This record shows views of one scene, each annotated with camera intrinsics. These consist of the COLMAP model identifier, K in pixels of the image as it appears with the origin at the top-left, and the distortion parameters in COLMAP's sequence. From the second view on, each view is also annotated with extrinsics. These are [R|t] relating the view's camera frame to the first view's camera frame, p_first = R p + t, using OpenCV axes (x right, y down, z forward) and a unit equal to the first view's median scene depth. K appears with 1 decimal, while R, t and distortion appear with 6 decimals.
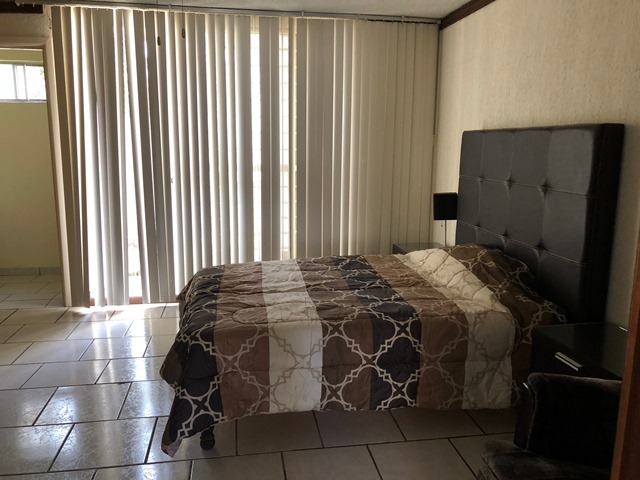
lens RADIAL K [[530.0, 0, 320.0], [0, 530.0, 240.0], [0, 0, 1]] dist [-0.011419, -0.005228]
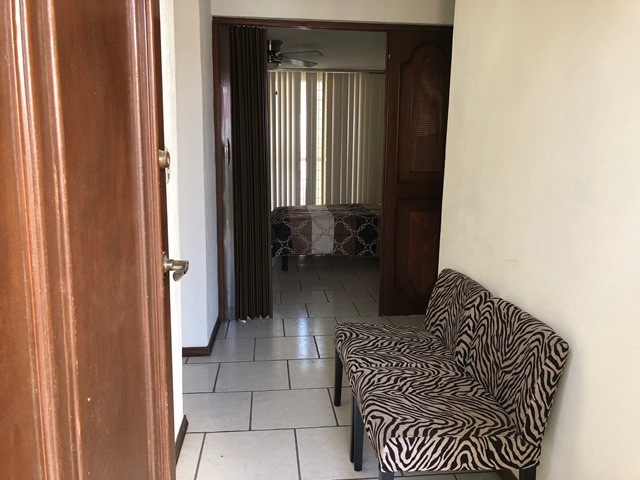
lens RADIAL K [[530.0, 0, 320.0], [0, 530.0, 240.0], [0, 0, 1]] dist [-0.011419, -0.005228]
pose [[0.997921, 0.011635, -0.063389, 0.084653], [-0.012830, 0.999747, -0.018483, 0.283605], [0.063158, 0.019258, 0.997818, -1.258497]]
